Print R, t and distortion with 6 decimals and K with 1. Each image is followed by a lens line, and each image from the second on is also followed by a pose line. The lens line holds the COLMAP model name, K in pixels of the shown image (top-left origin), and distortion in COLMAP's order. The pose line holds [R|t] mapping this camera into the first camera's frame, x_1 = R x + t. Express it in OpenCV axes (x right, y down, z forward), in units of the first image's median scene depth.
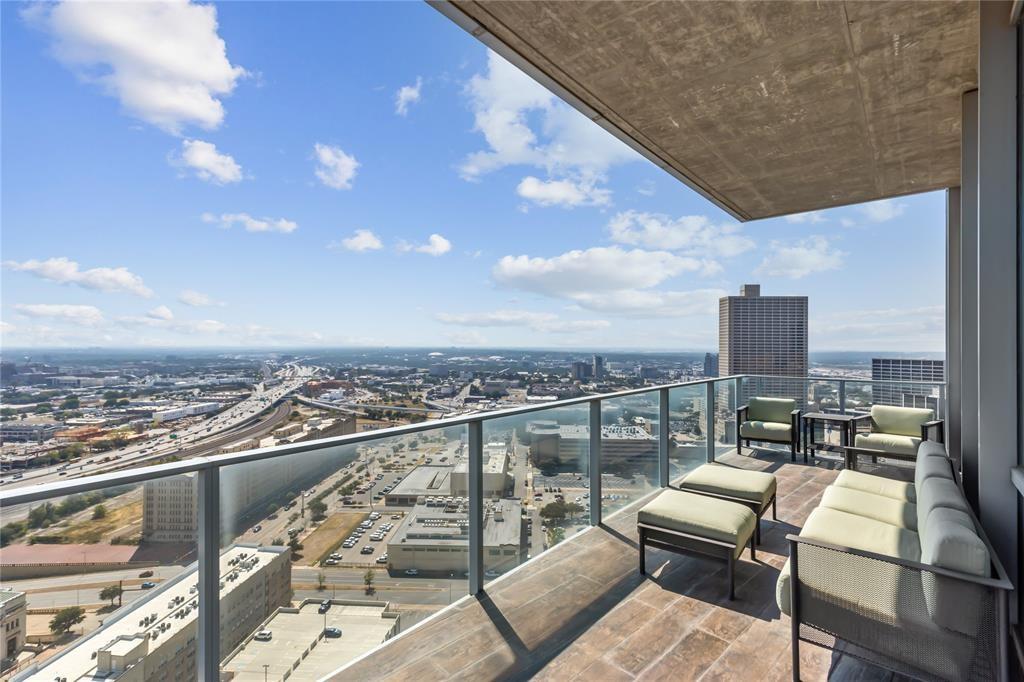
lens RADIAL K [[464.3, 0, 526.3], [0, 464.3, 339.9], [0, 0, 1]] dist [0.021306, -0.000020]
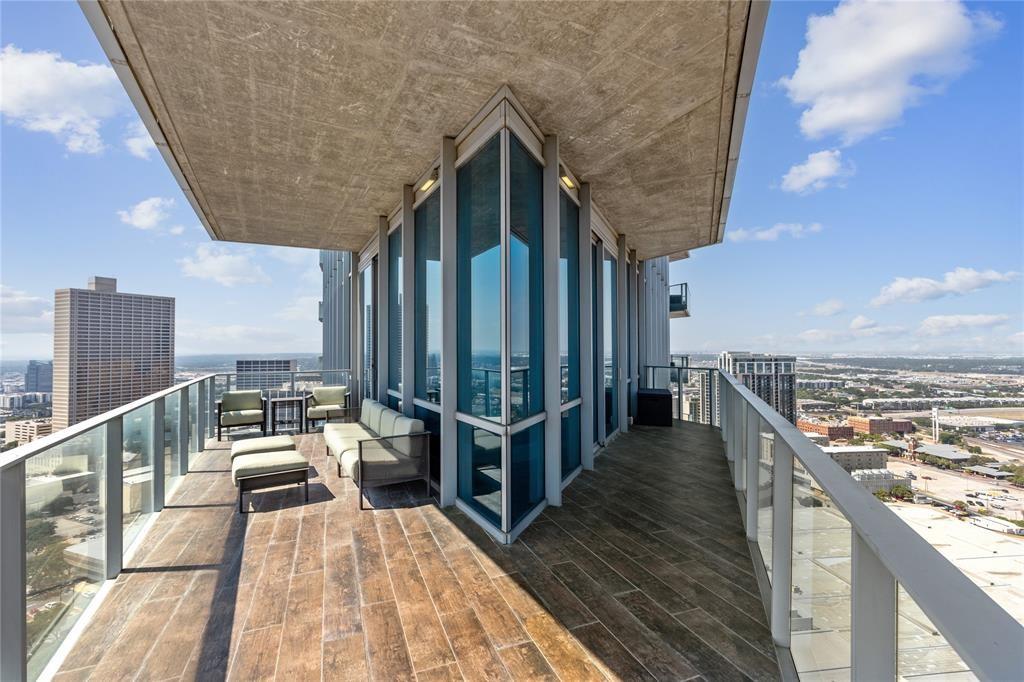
lens RADIAL K [[931.3, 0, 512.3], [0, 931.3, 340.4], [0, 0, 1]] dist [0.003039, 0.000703]
pose [[0.363495, 0.004468, 0.931585, -1.515864], [-0.002168, 0.999990, -0.003950, 0.000569], [-0.931594, -0.000584, 0.363501, -0.554580]]
